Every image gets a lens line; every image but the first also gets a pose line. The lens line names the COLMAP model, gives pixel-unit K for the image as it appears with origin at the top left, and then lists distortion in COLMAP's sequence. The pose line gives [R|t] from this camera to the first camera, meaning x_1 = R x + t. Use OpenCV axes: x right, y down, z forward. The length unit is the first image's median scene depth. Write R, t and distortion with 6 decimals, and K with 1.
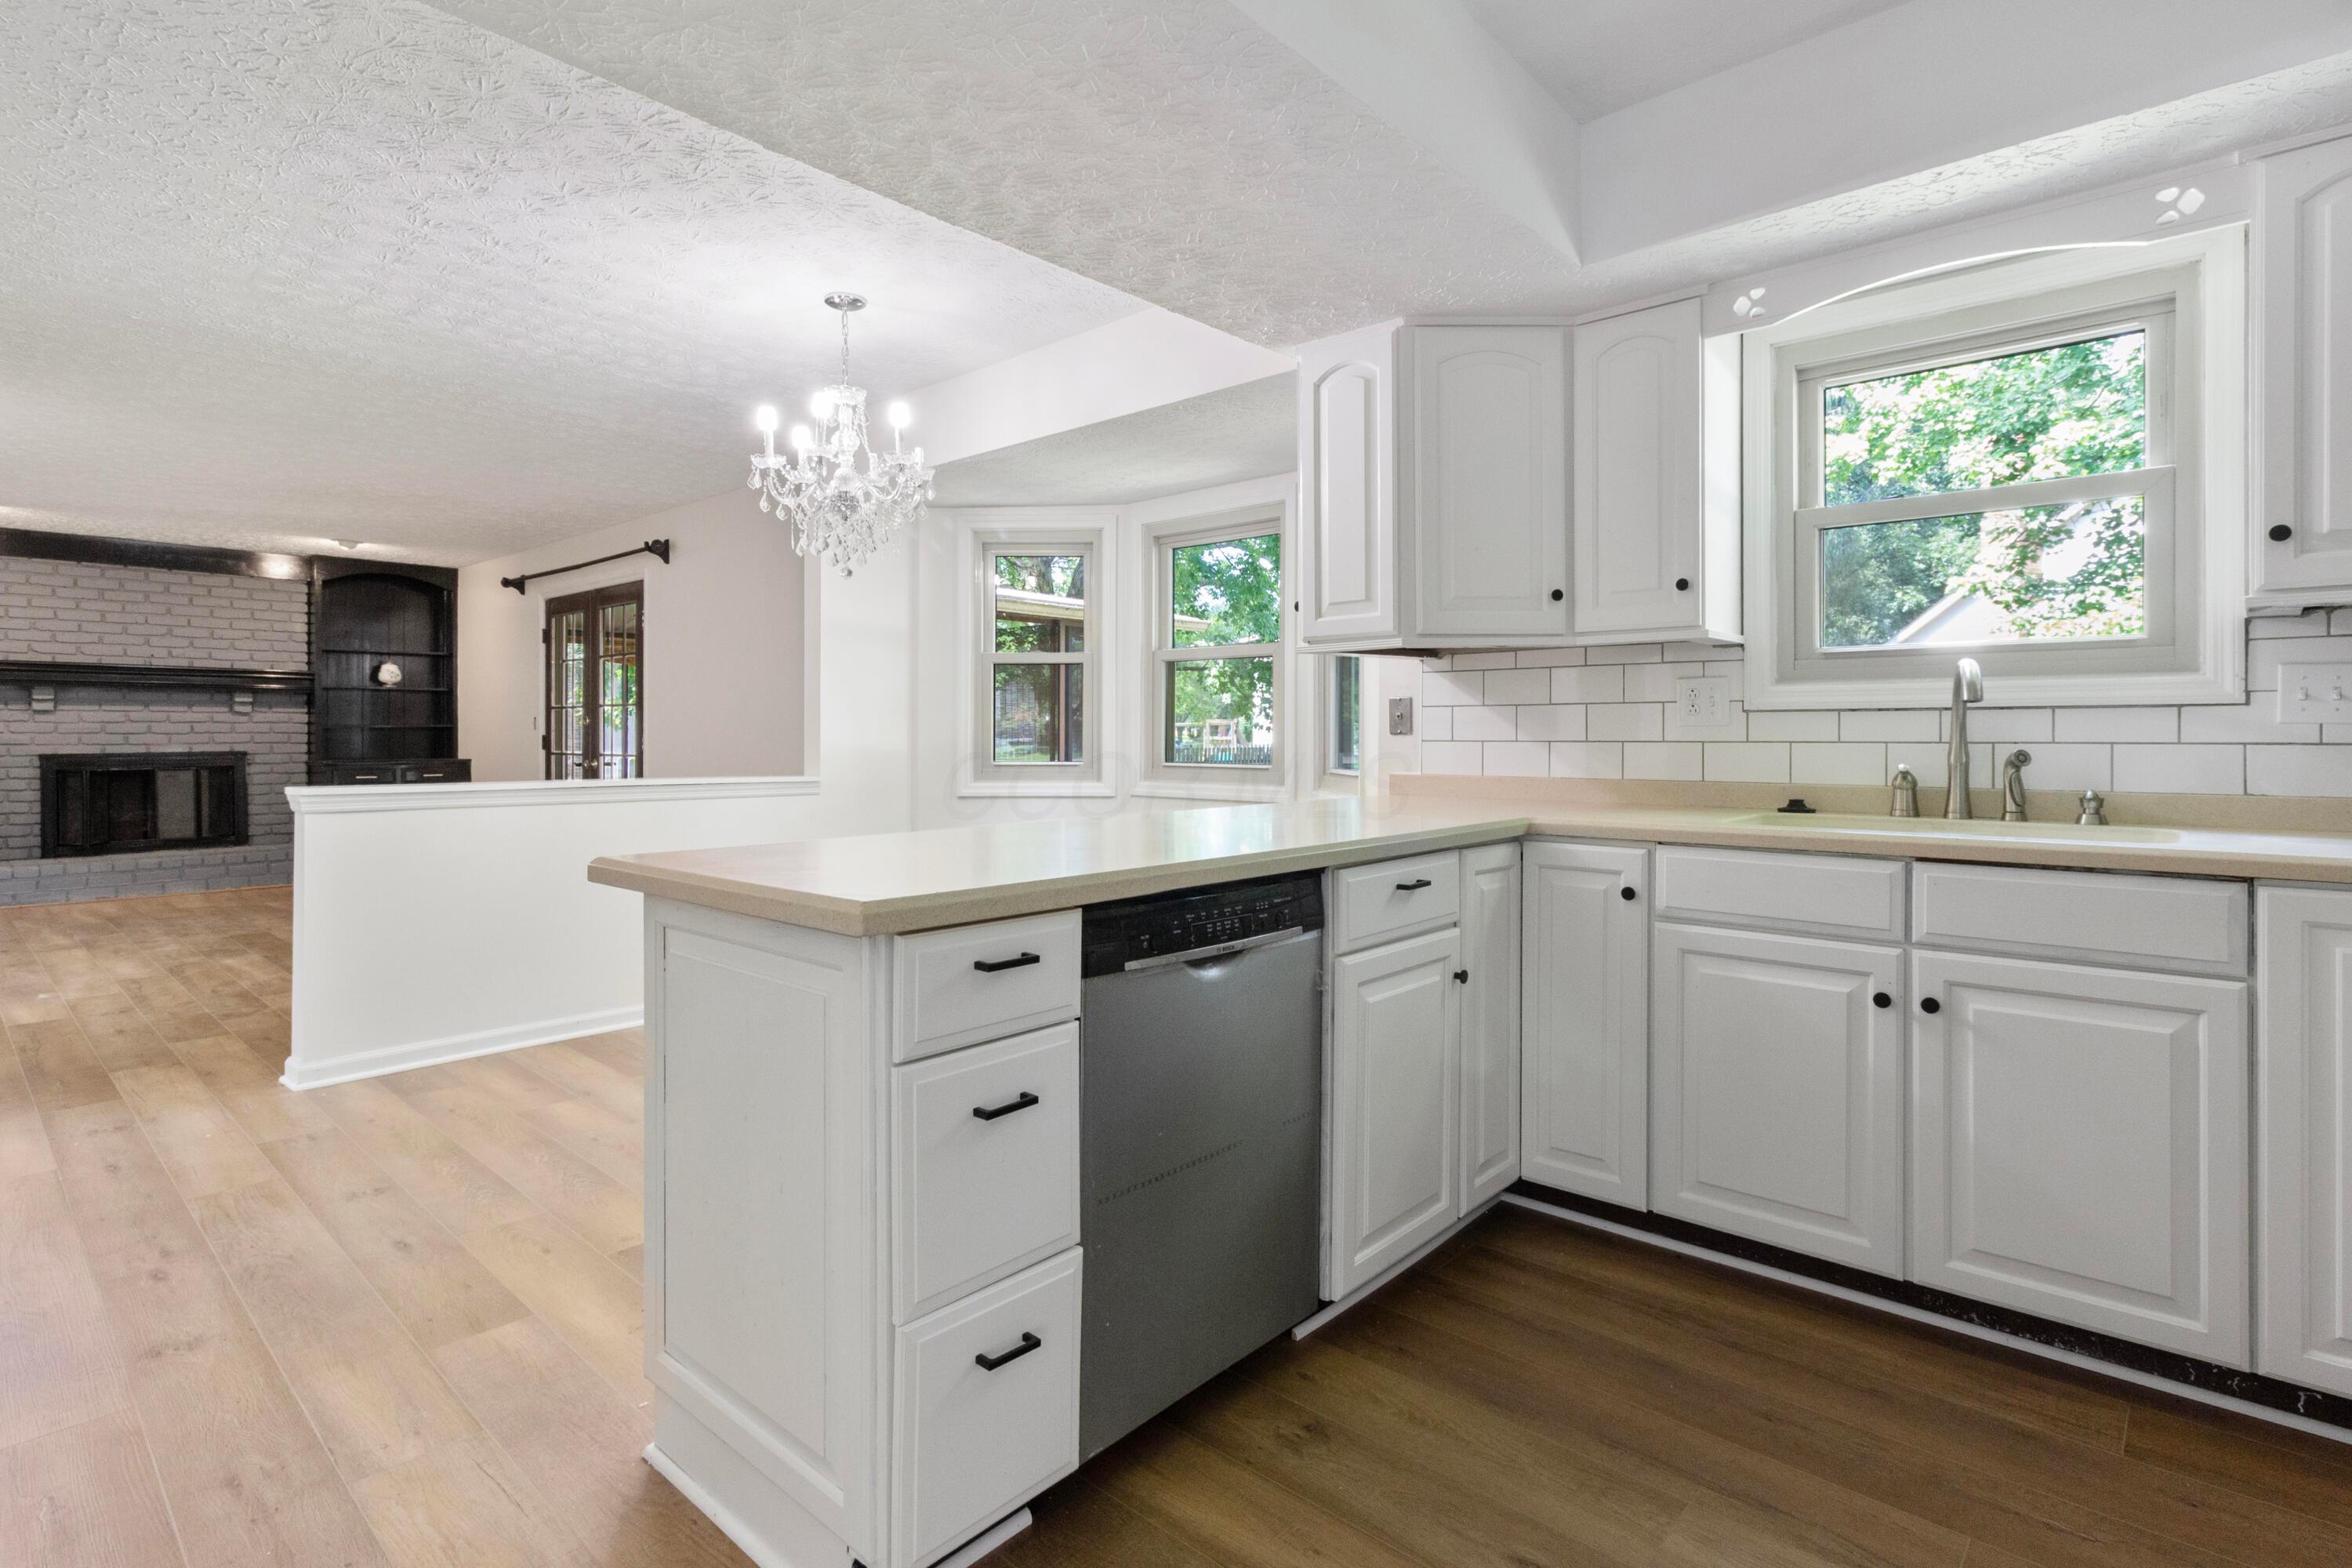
lens RADIAL K [[1131.6, 0, 1175.7], [0, 1131.6, 720.2], [0, 0, 1]] dist [-0.001427, -0.000162]
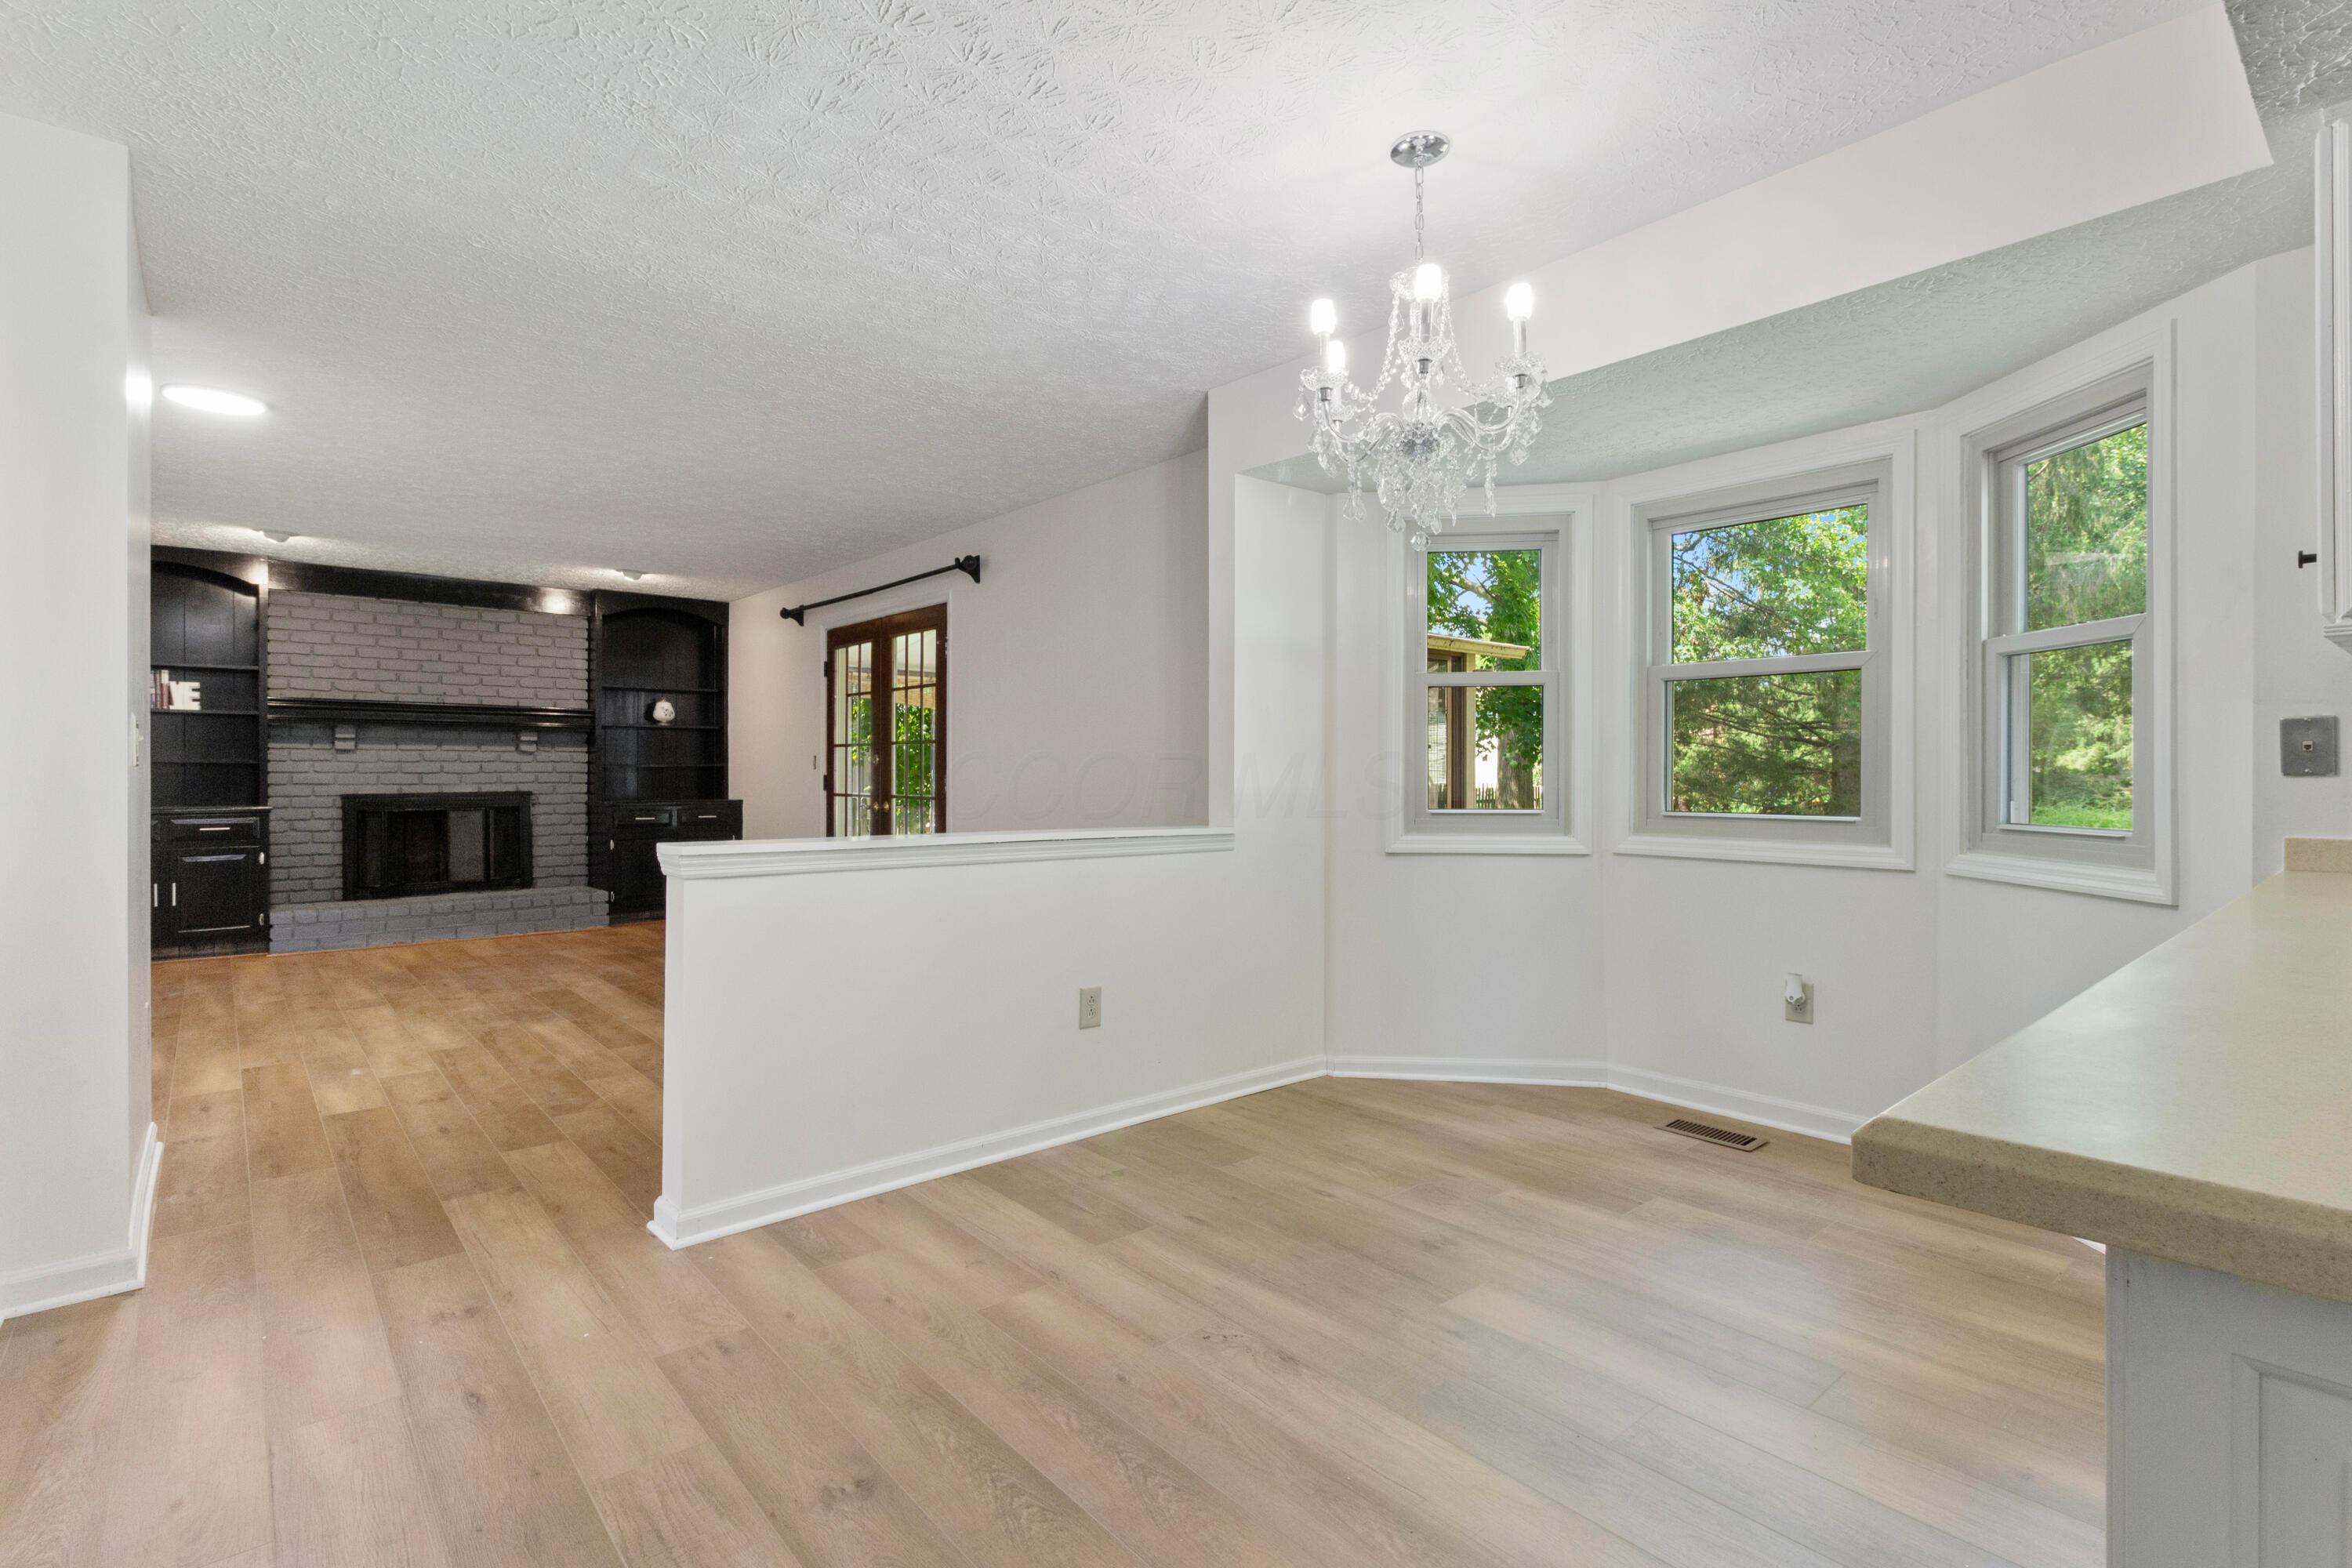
lens RADIAL K [[1094.6, 0, 1181.6], [0, 1094.6, 753.5], [0, 0, 1]] dist [0.001235, 0.000124]
pose [[0.992175, -0.001922, -0.124842, -0.162435], [0.001193, 0.999982, -0.005916, 0.001285], [0.124851, 0.005721, 0.992159, 0.146490]]
